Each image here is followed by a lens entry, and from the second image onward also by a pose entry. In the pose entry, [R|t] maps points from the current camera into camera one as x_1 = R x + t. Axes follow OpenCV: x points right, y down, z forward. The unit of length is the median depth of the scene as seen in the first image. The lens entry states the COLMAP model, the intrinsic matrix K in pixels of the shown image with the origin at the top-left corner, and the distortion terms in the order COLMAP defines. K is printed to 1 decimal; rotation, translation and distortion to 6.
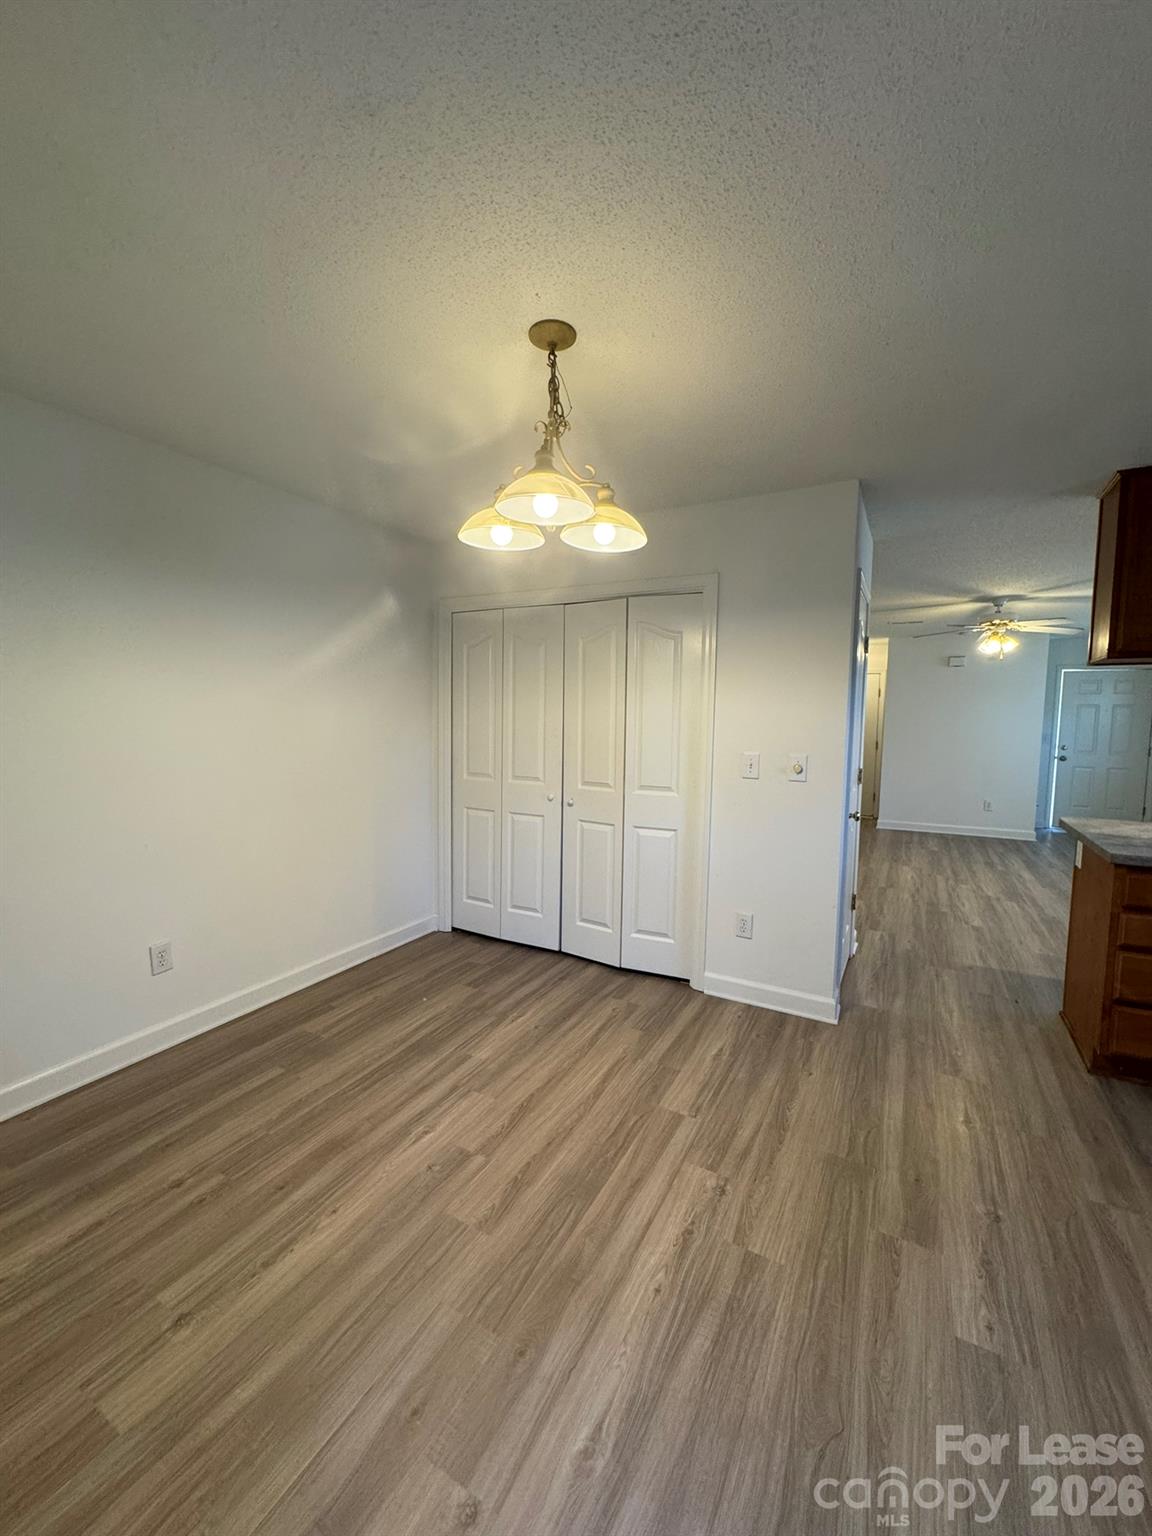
lens RADIAL K [[616.8, 0, 577.0], [0, 616.8, 767.4], [0, 0, 1]] dist [0.000430, -0.000141]
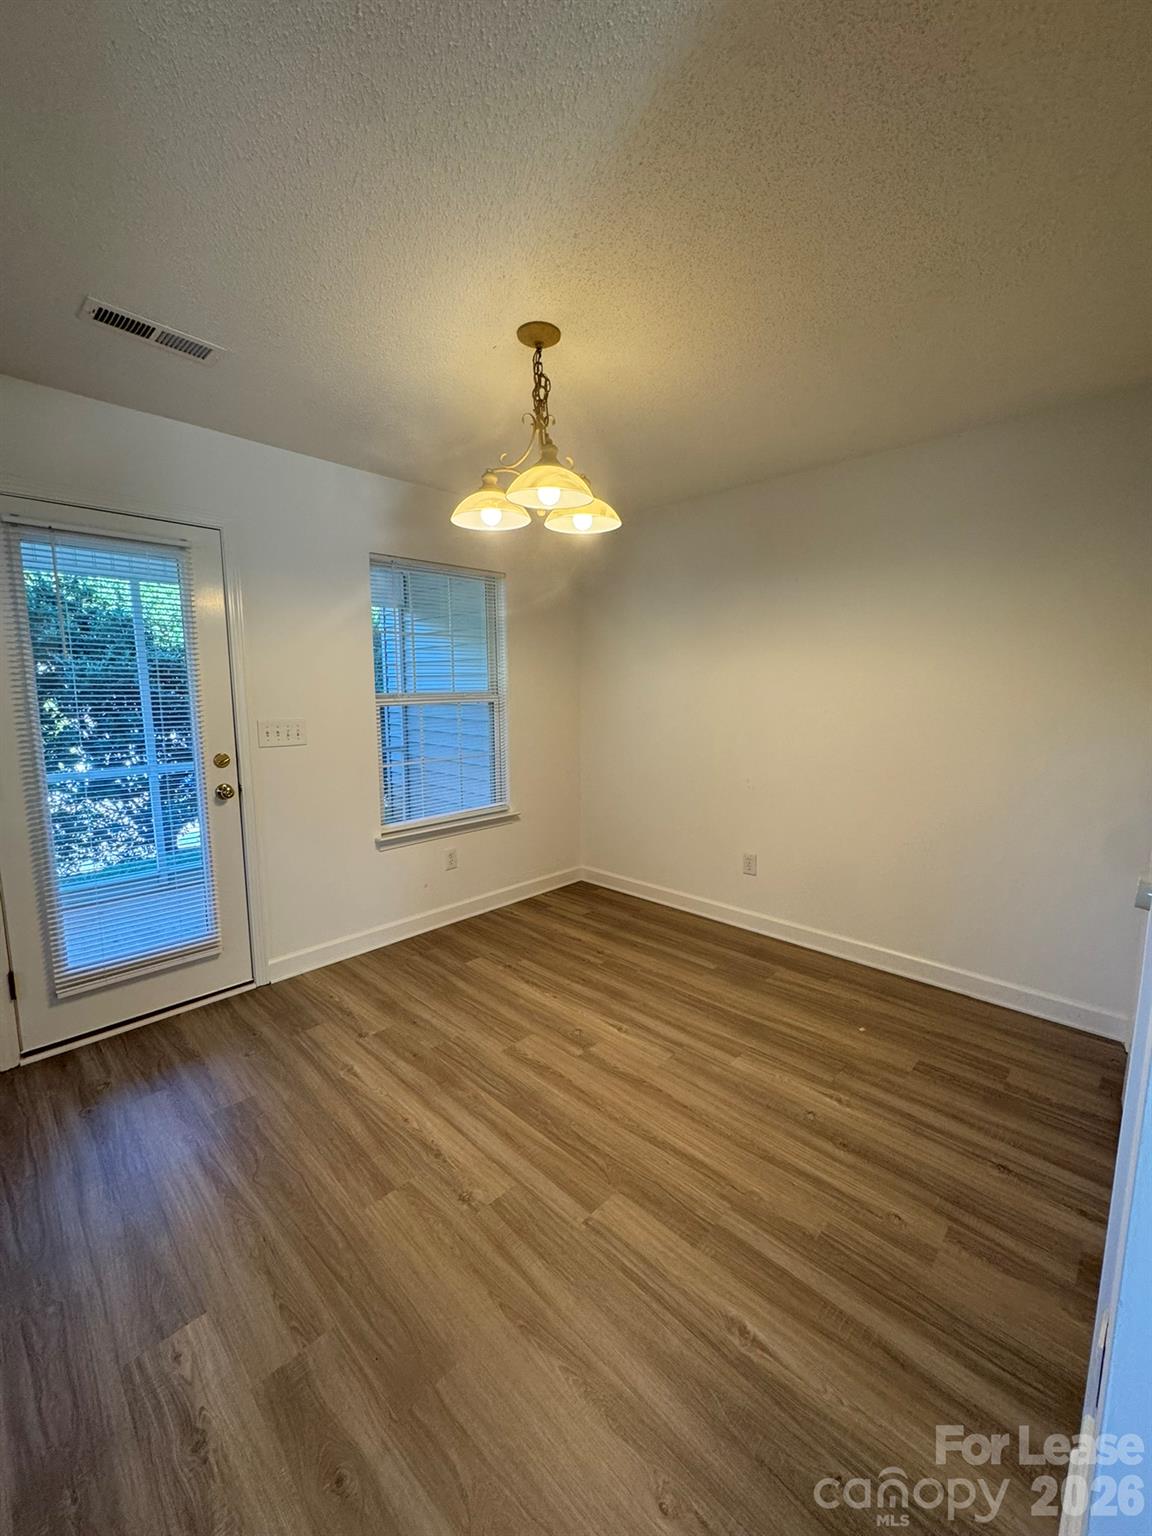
lens RADIAL K [[616.8, 0, 577.0], [0, 616.8, 767.4], [0, 0, 1]] dist [0.000430, -0.000141]
pose [[-0.270638, 0.114878, -0.955802, 0.922876], [-0.080987, 0.986618, 0.141514, -0.086590], [0.959268, 0.115707, -0.257713, 1.227301]]
